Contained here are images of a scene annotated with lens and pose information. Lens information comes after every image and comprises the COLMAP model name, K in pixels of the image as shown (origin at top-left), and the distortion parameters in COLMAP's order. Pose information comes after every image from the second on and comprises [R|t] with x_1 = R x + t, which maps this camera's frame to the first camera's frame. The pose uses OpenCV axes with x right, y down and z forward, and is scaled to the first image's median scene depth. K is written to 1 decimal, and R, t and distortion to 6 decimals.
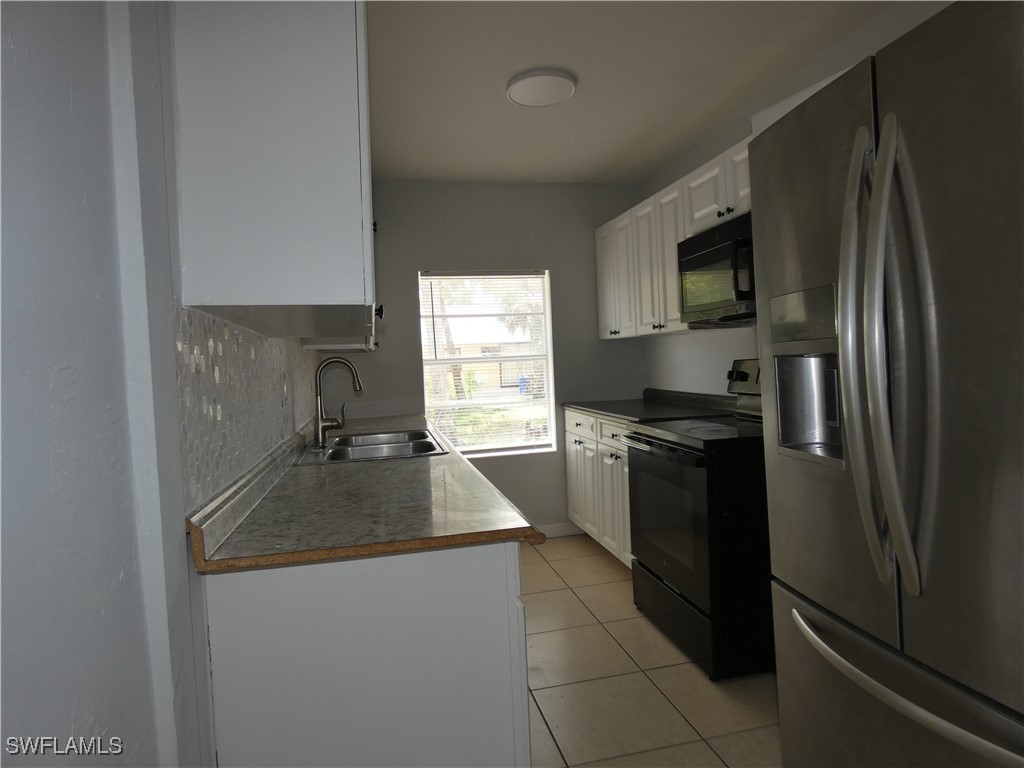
lens RADIAL K [[602.1, 0, 512.0], [0, 602.1, 384.0], [0, 0, 1]] dist [-0.006733, 0.001799]
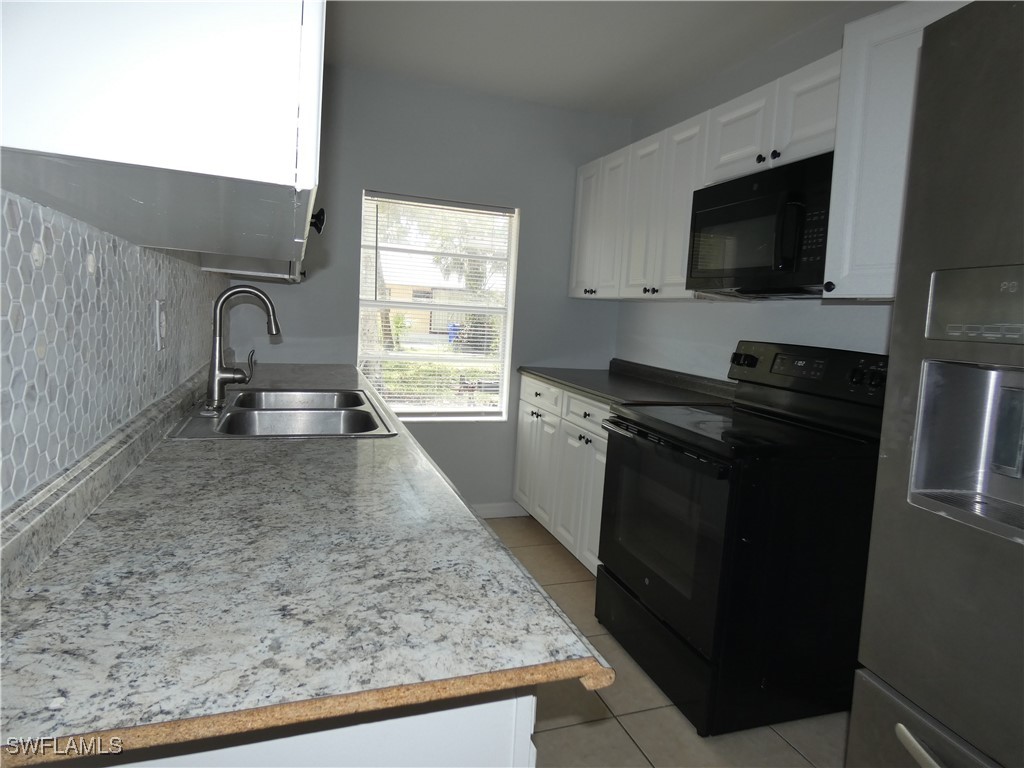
lens RADIAL K [[602.1, 0, 512.0], [0, 602.1, 384.0], [0, 0, 1]] dist [-0.006733, 0.001799]
pose [[0.987750, 0.088812, 0.128303, -0.048950], [-0.099170, 0.992108, 0.076729, -0.012306], [-0.120476, -0.088513, 0.988762, 0.199308]]
